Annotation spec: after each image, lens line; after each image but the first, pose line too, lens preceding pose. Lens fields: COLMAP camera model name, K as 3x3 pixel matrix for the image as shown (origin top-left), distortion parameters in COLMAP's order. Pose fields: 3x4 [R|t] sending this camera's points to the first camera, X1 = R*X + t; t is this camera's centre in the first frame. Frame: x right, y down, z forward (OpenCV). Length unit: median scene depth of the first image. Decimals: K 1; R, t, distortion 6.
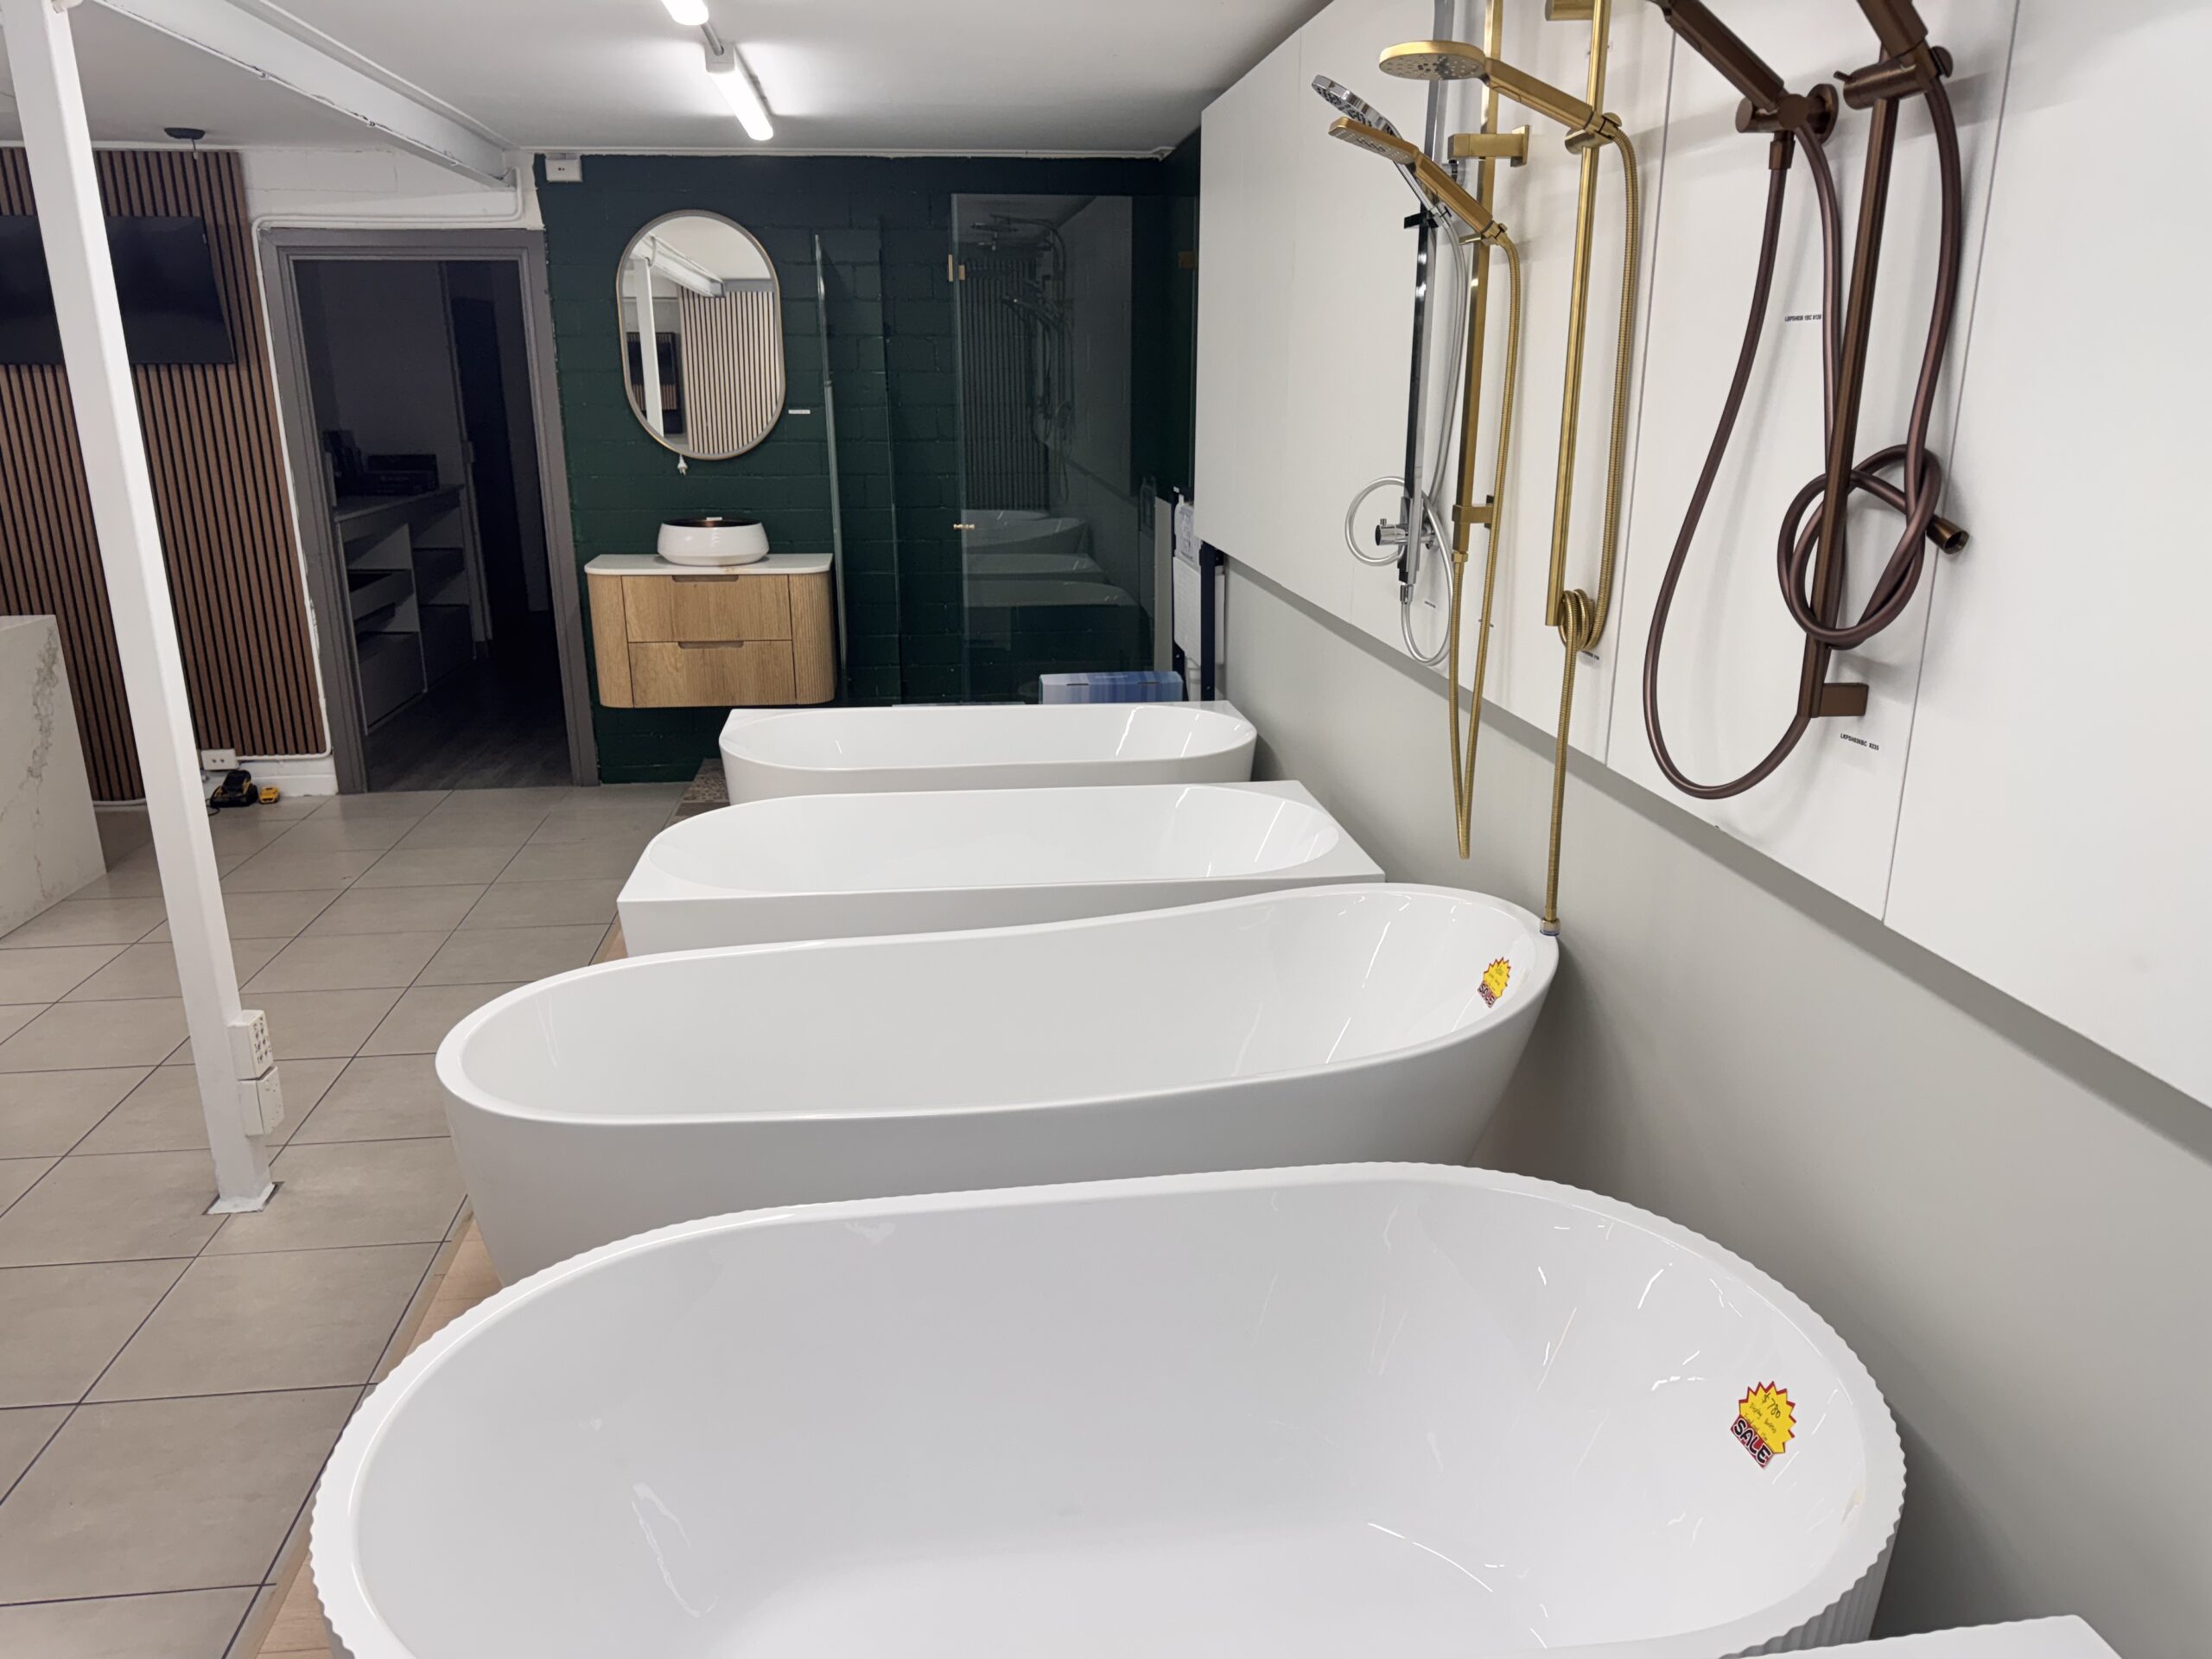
lens RADIAL K [[1569.9, 0, 1104.4], [0, 1569.9, 850.8], [0, 0, 1]] dist [-0.056470, -0.000602]
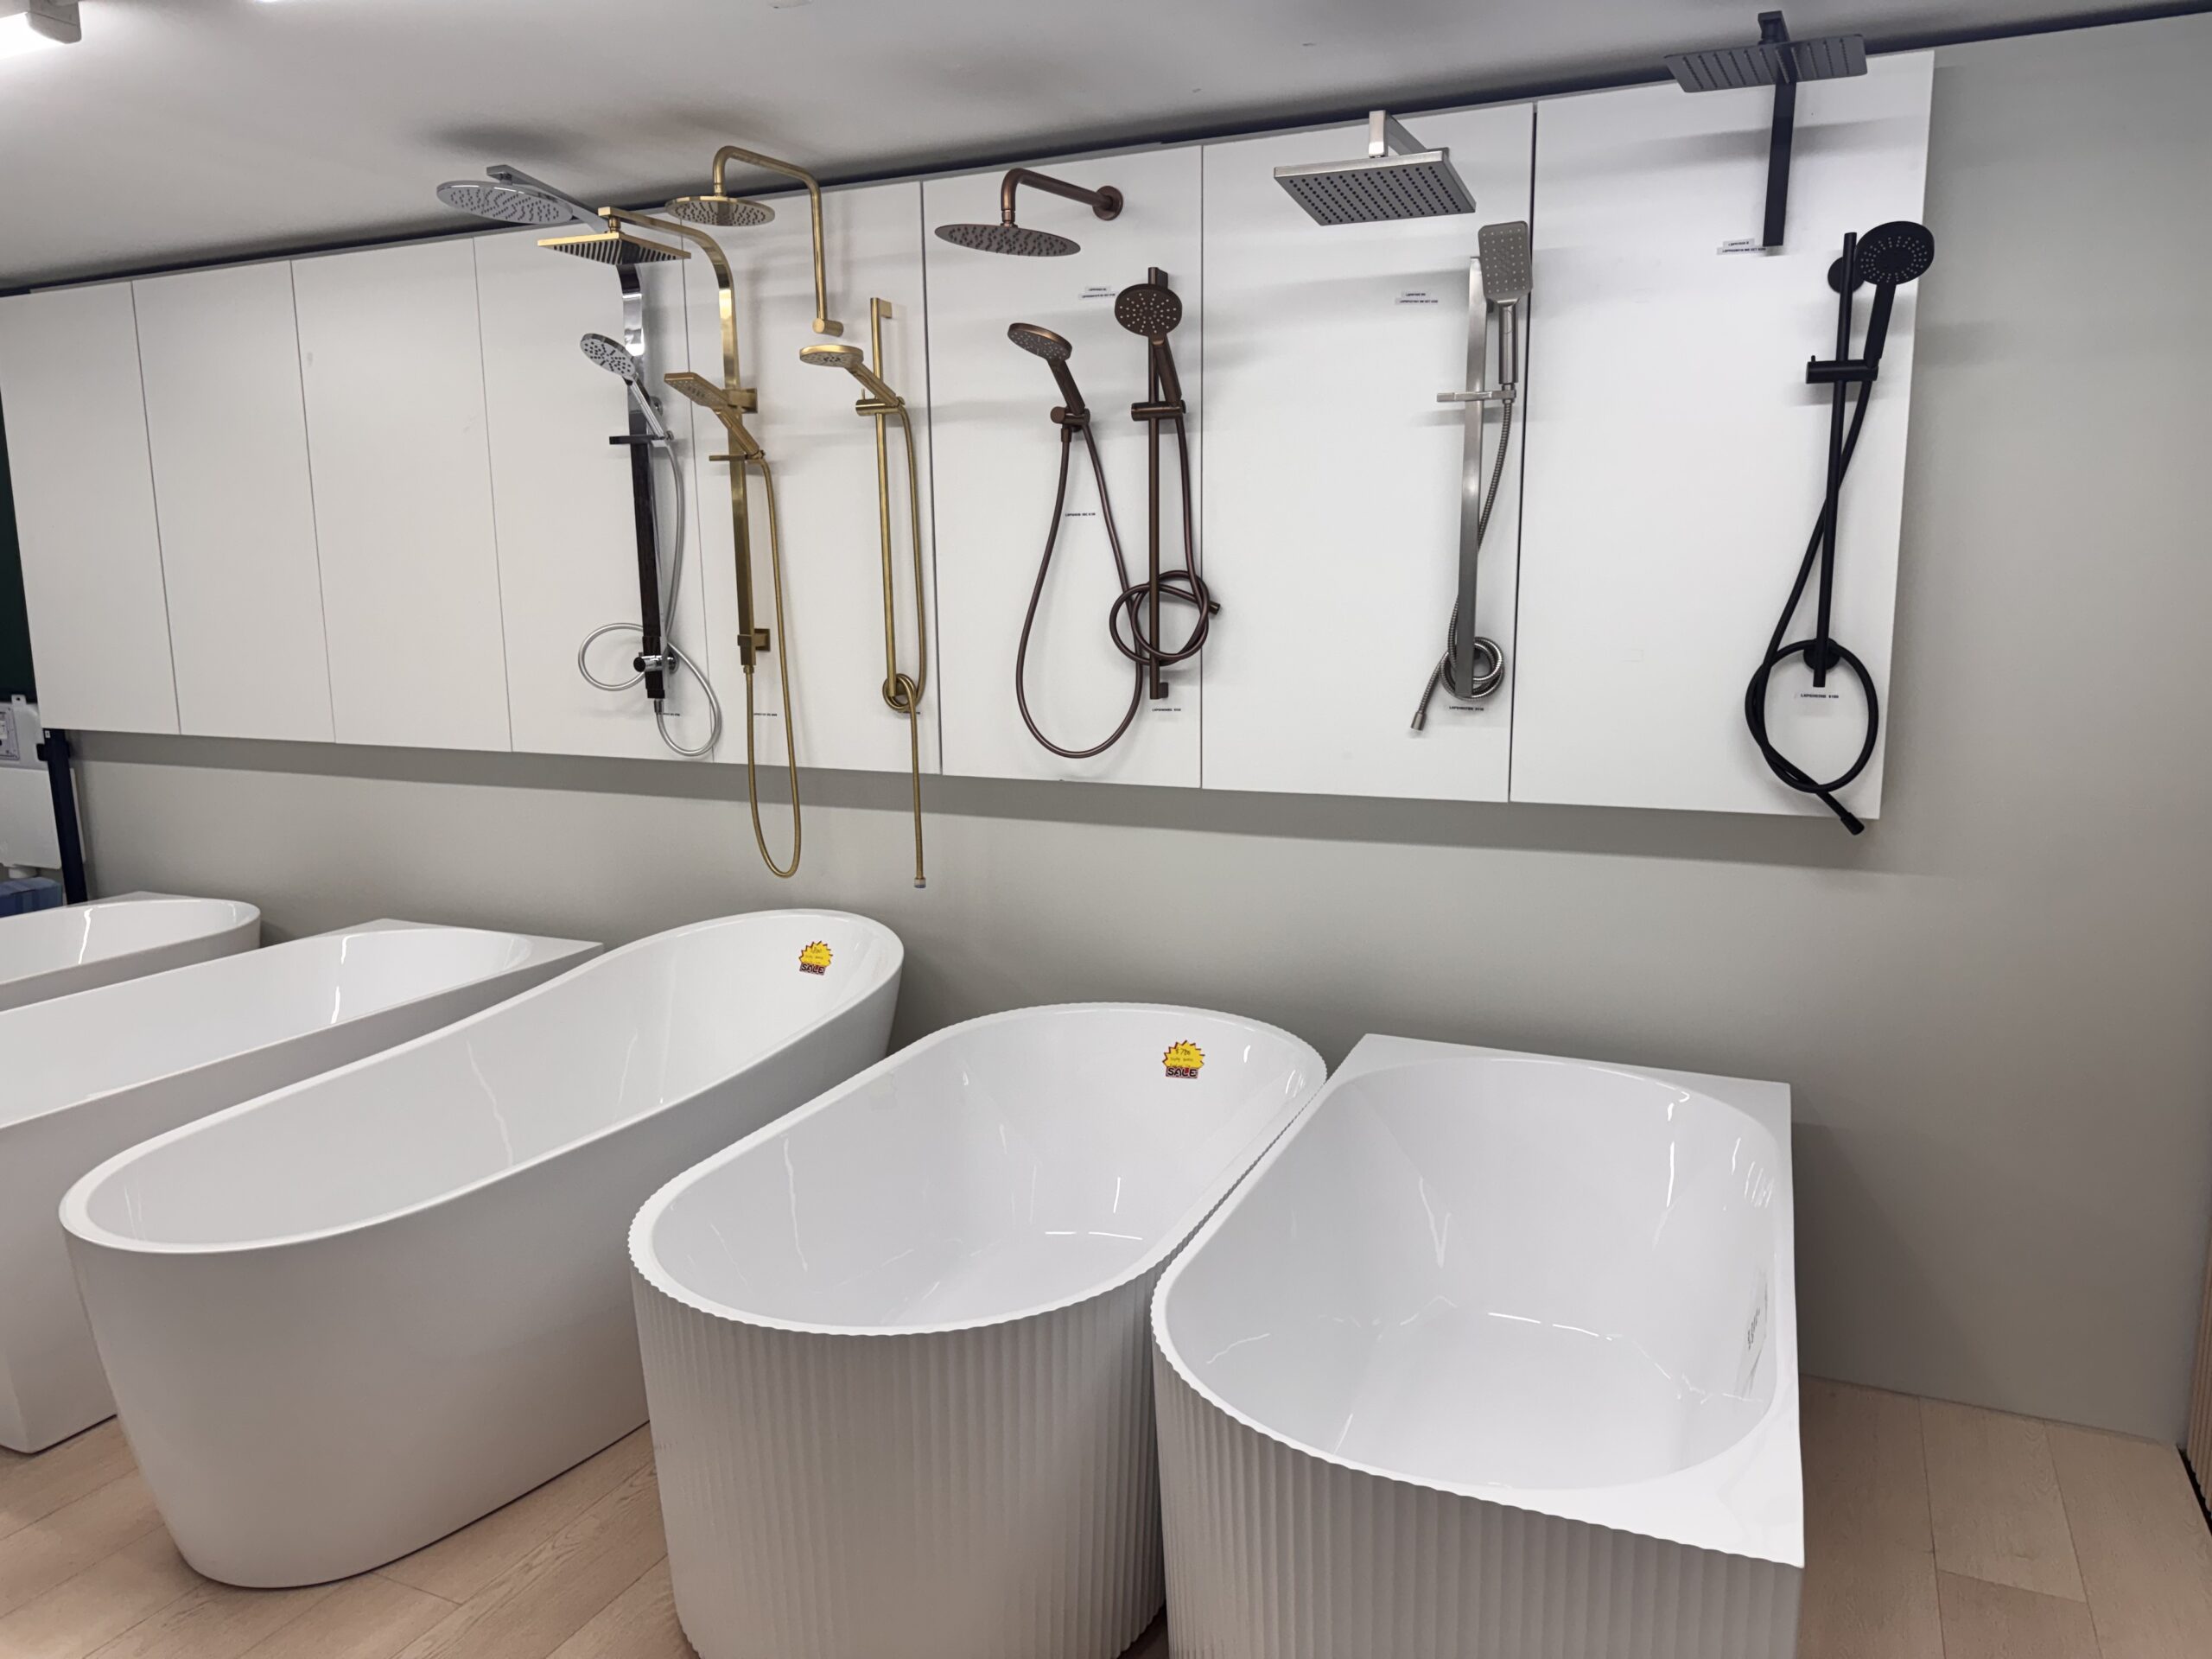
lens RADIAL K [[1516.2, 0, 1107.8], [0, 1516.2, 825.4], [0, 0, 1]] dist [0.122023, -0.212348]
pose [[0.520100, -0.149020, 0.841005, -1.081580], [0.258253, 0.966009, 0.011460, 0.031466], [-0.814126, 0.211231, 0.540906, -0.027197]]
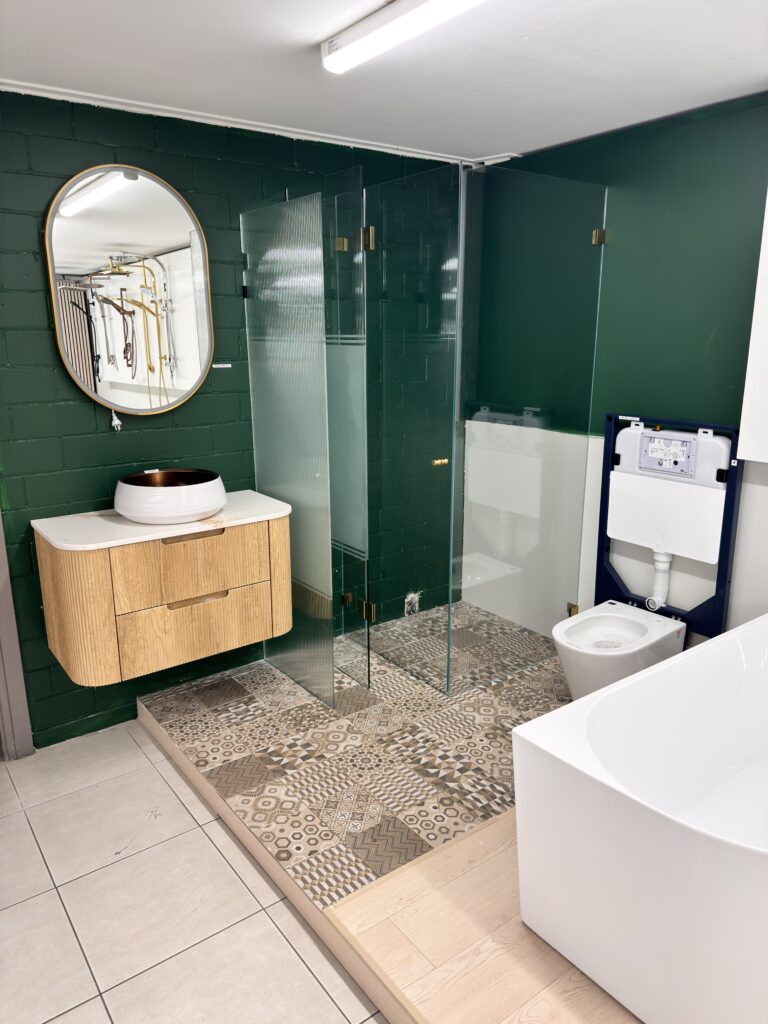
lens RADIAL K [[733.9, 0, 384.0], [0, 733.9, 512.0], [0, 0, 1]] dist [0.147655, -0.189536]
pose [[0.873793, -0.127550, 0.469272, -1.187003], [0.153162, 0.988061, -0.016632, -0.527393], [-0.461548, 0.086407, 0.882897, 1.704093]]
